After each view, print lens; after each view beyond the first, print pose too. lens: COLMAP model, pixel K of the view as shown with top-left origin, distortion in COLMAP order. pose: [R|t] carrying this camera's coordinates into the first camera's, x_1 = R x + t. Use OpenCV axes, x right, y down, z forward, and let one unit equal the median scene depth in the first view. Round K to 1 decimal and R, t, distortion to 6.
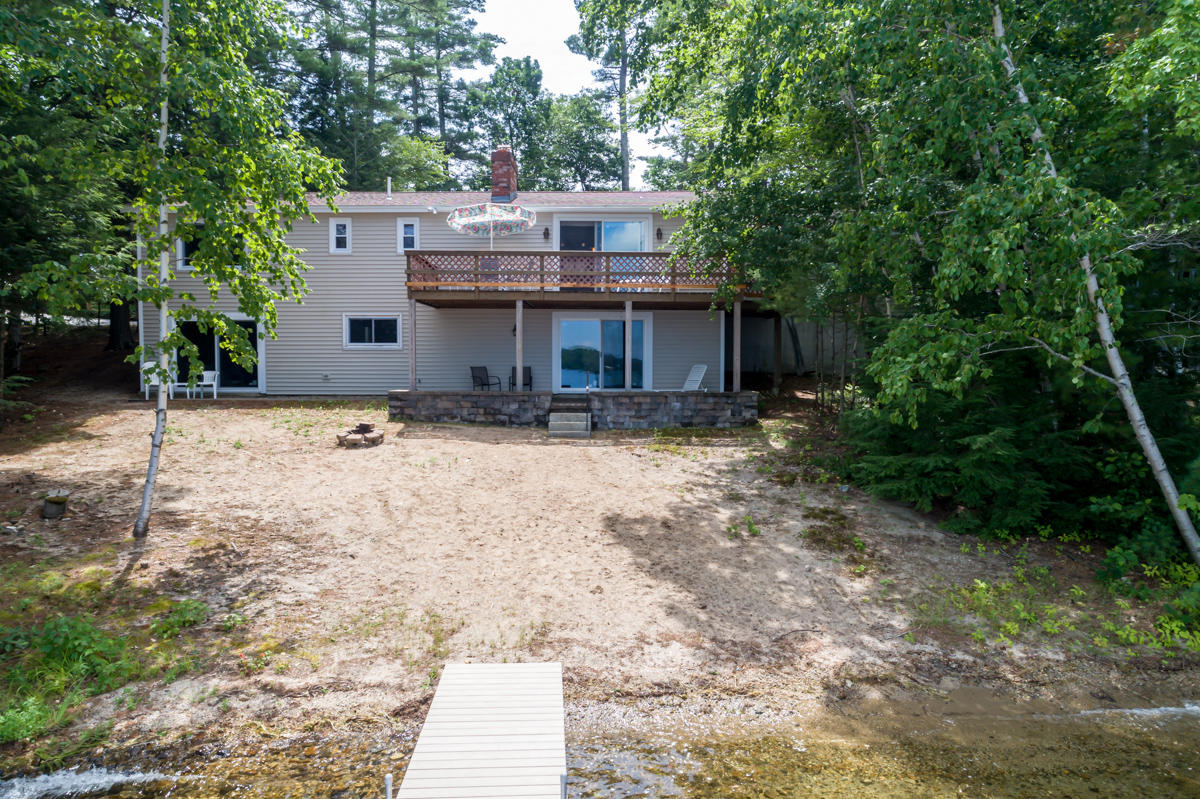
lens RADIAL K [[812.5, 0, 585.1], [0, 812.5, 403.7], [0, 0, 1]] dist [-0.005942, -0.001169]
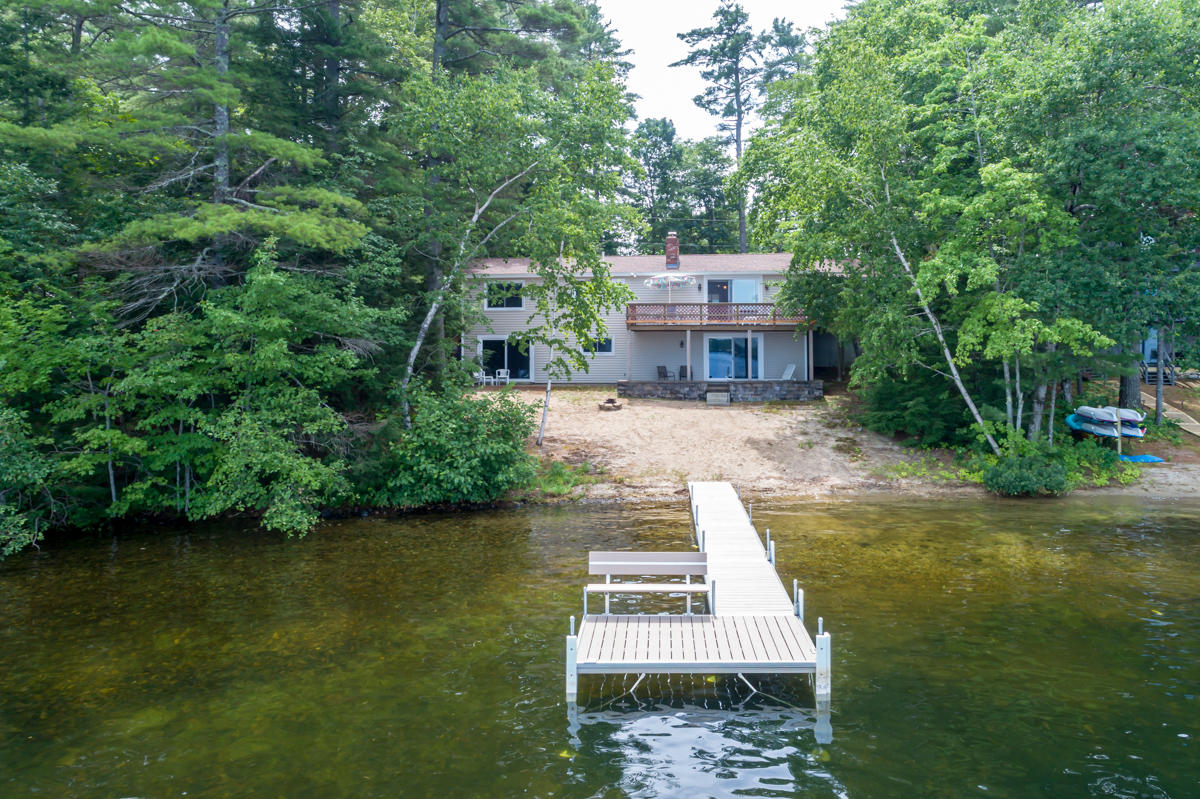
lens RADIAL K [[841.5, 0, 643.3], [0, 841.5, 319.2], [0, 0, 1]] dist [-0.006426, -0.006653]
pose [[0.997902, -0.009011, -0.064120, -0.052892], [0.003684, 0.996566, -0.082726, 0.002312], [0.064645, 0.082316, 0.994507, -0.750406]]
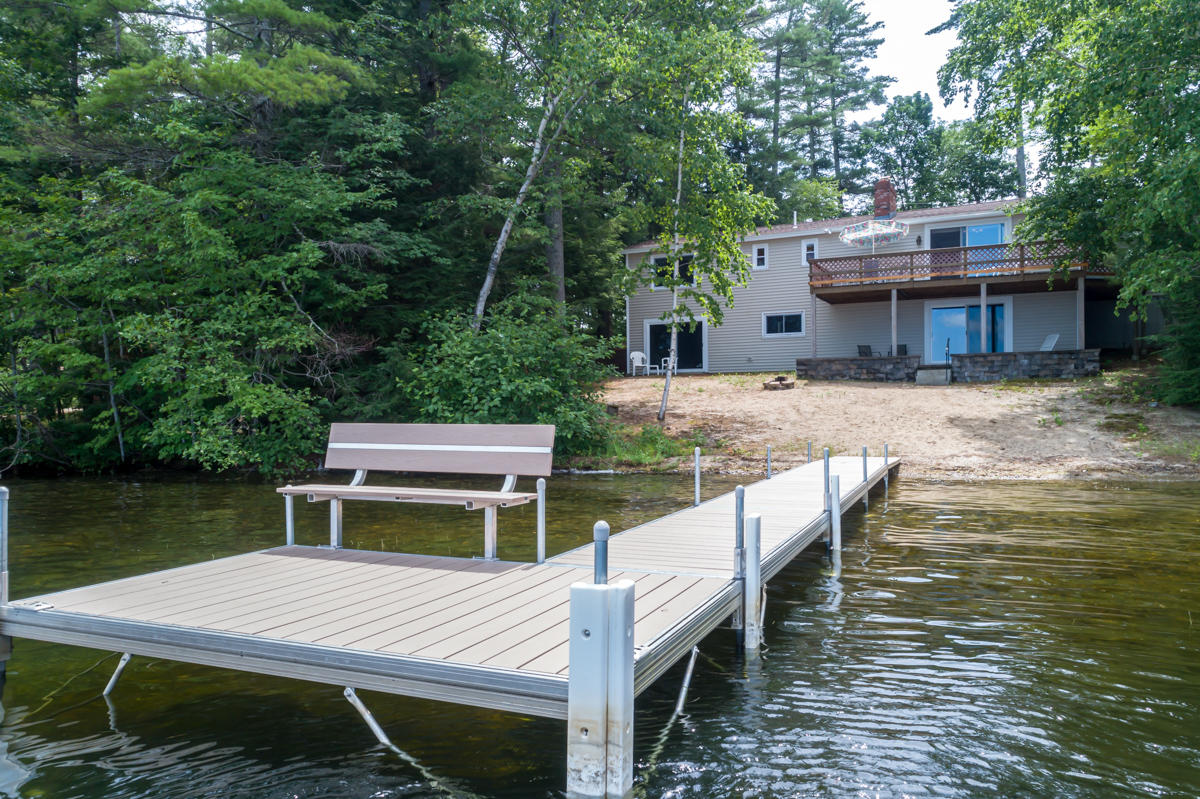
lens RADIAL K [[822.1, 0, 600.0], [0, 822.1, 416.1], [0, 0, 1]] dist [-0.004924, 0.000235]
pose [[0.897650, -0.006576, -0.440659, 0.069455], [-0.010944, 0.999248, -0.037206, 0.120245], [0.440572, 0.038221, 0.896903, -0.369564]]
